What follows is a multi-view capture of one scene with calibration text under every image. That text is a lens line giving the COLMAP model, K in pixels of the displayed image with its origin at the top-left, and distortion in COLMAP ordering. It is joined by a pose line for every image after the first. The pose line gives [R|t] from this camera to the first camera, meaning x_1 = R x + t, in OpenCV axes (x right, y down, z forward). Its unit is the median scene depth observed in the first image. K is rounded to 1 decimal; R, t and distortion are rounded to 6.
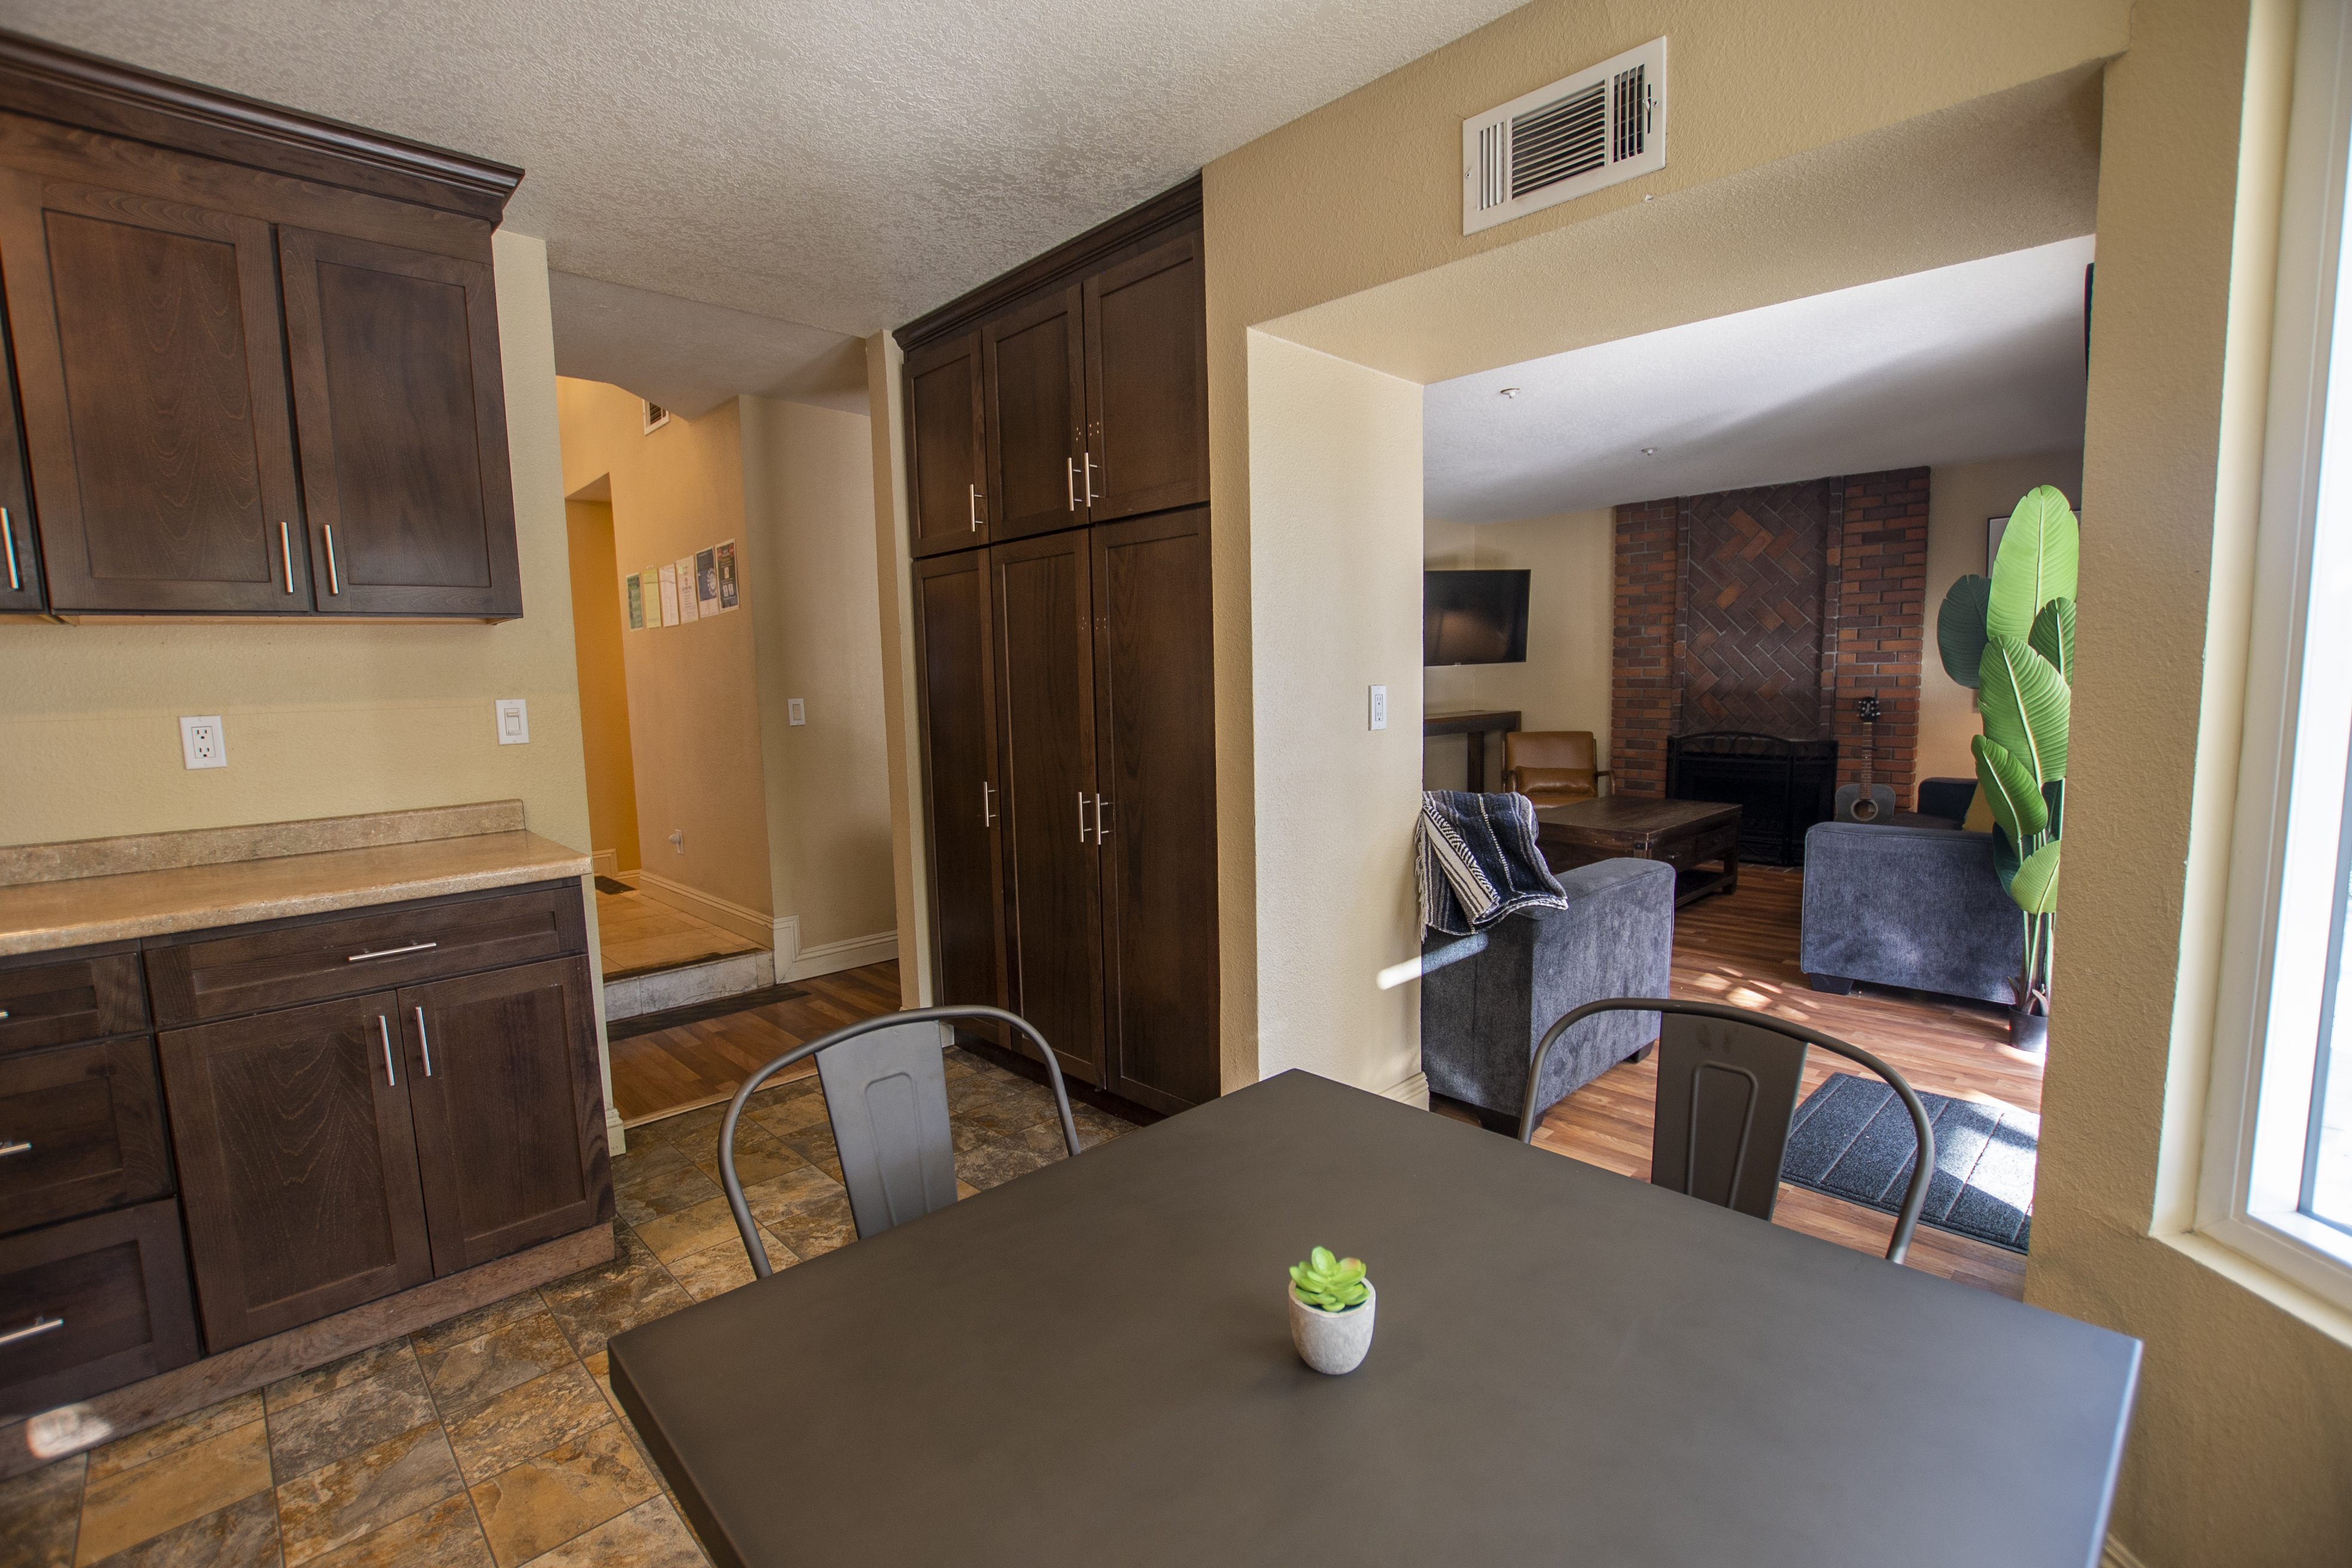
lens RADIAL K [[1042.0, 0, 1173.4], [0, 1042.0, 788.4], [0, 0, 1]] dist [-0.018607, 0.000073]
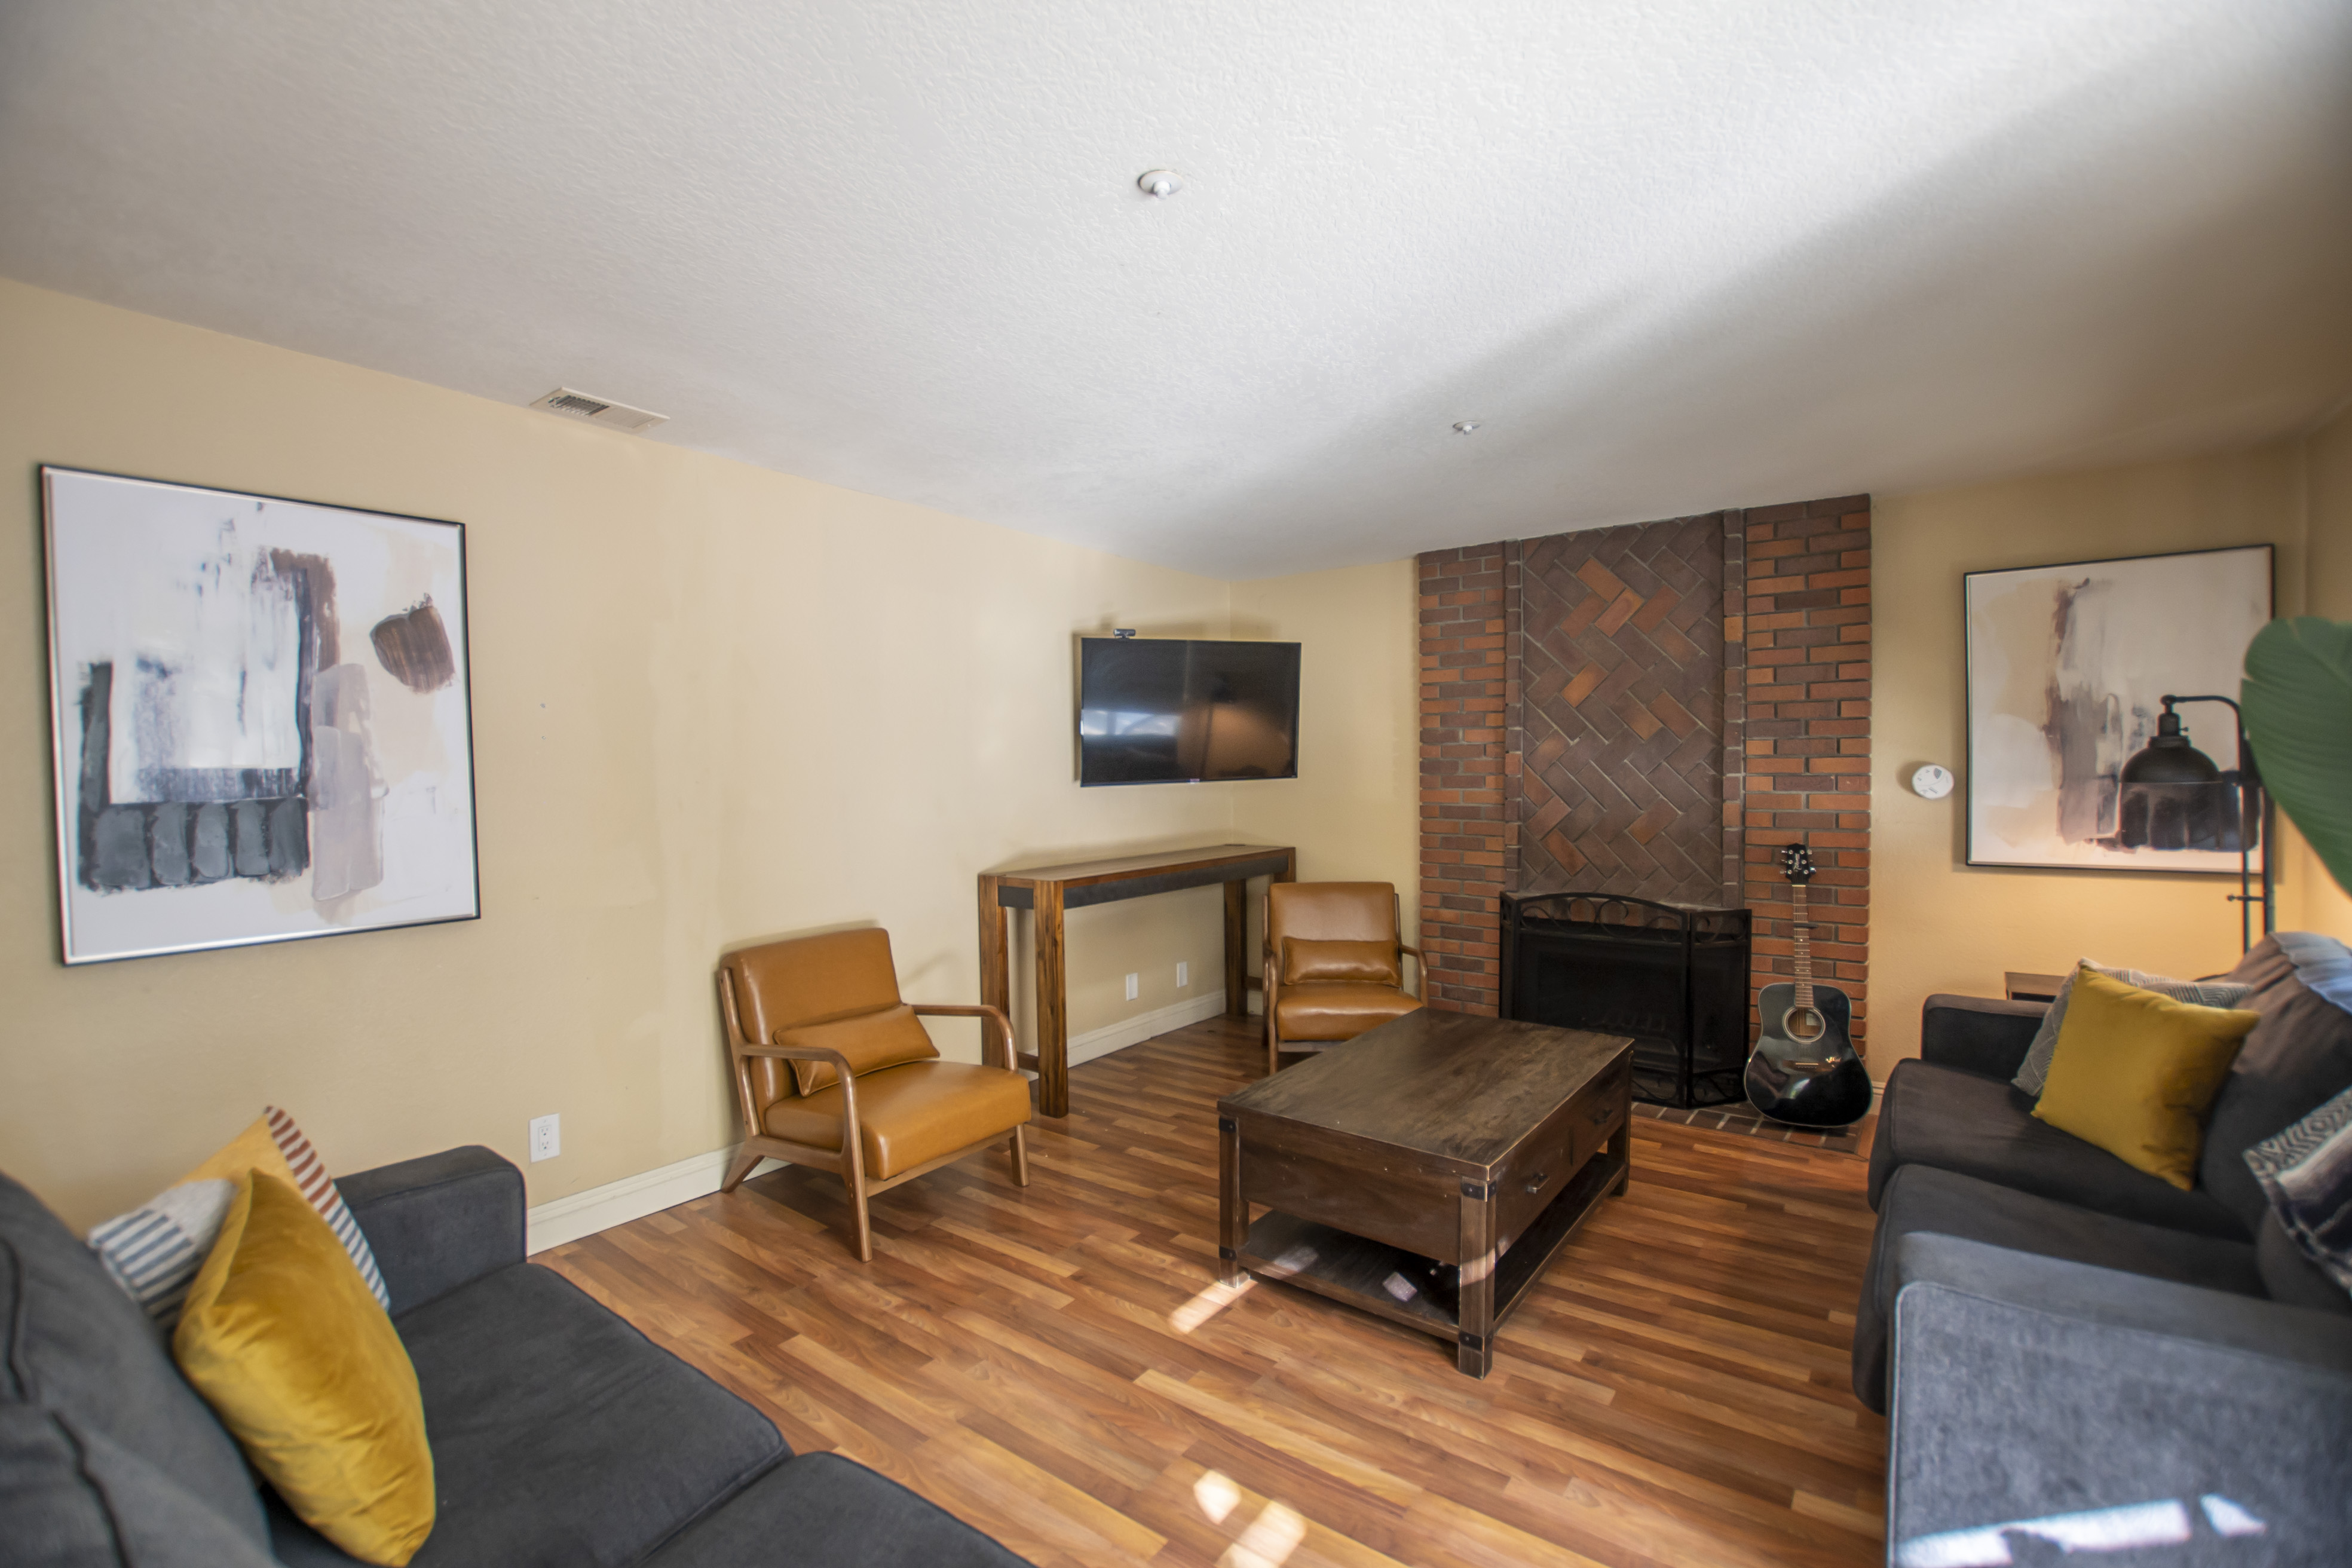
lens RADIAL K [[1042.0, 0, 1182.3], [0, 1042.0, 785.4], [0, 0, 1]] dist [-0.018607, 0.000073]
pose [[0.986326, 0.010508, 0.164468, 0.170169], [0.004559, 0.995843, -0.090969, -0.061516], [-0.164741, 0.090475, 0.982179, 0.384507]]
